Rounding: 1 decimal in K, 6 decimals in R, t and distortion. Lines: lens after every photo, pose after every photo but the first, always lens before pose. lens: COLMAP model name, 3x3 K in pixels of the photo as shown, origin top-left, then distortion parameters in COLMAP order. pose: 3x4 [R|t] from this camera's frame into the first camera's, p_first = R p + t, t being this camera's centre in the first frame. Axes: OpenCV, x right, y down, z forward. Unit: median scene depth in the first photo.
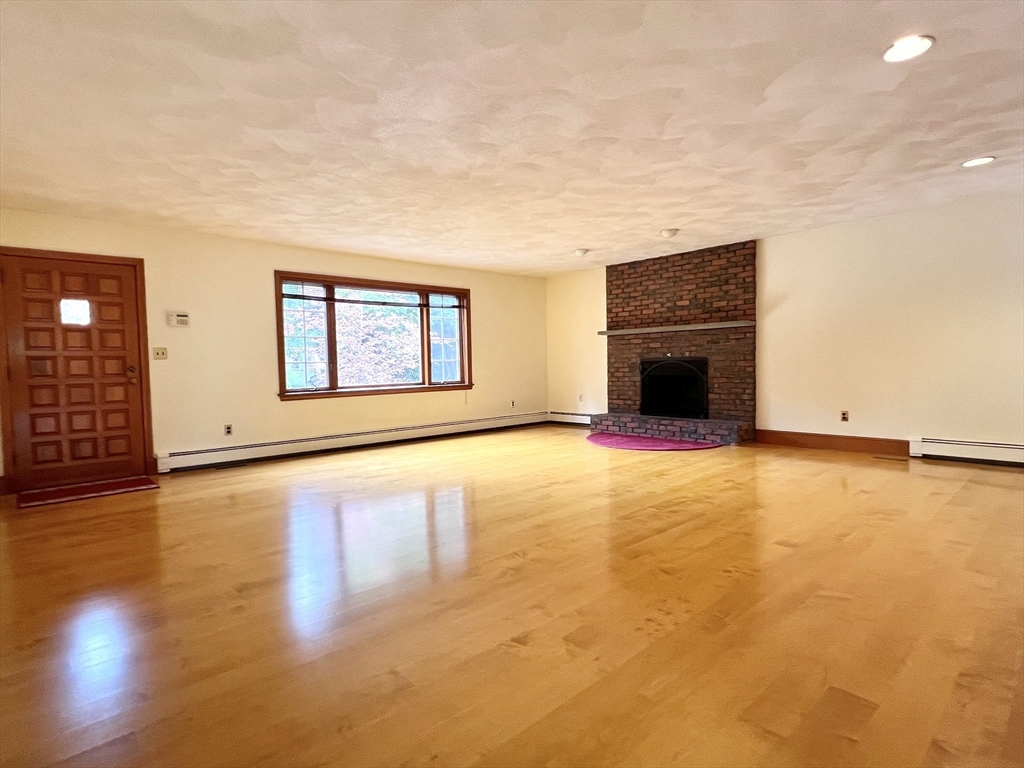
lens RADIAL K [[524.6, 0, 512.6], [0, 524.6, 385.6], [0, 0, 1]] dist [-0.002689, -0.000008]
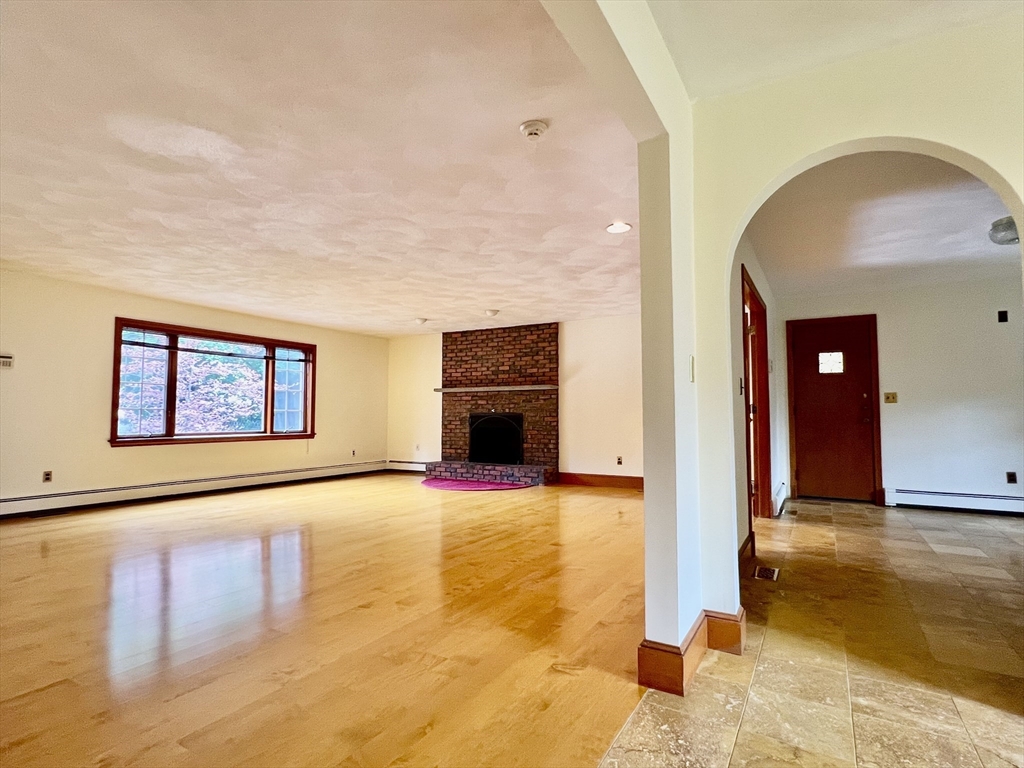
lens RADIAL K [[524.6, 0, 509.1], [0, 524.6, 387.0], [0, 0, 1]] dist [-0.002689, -0.000008]
pose [[0.956367, 0.038540, 0.289615, -0.015133], [-0.008869, 0.994634, -0.103073, 0.012160], [-0.292034, 0.096006, 0.951577, -0.172632]]
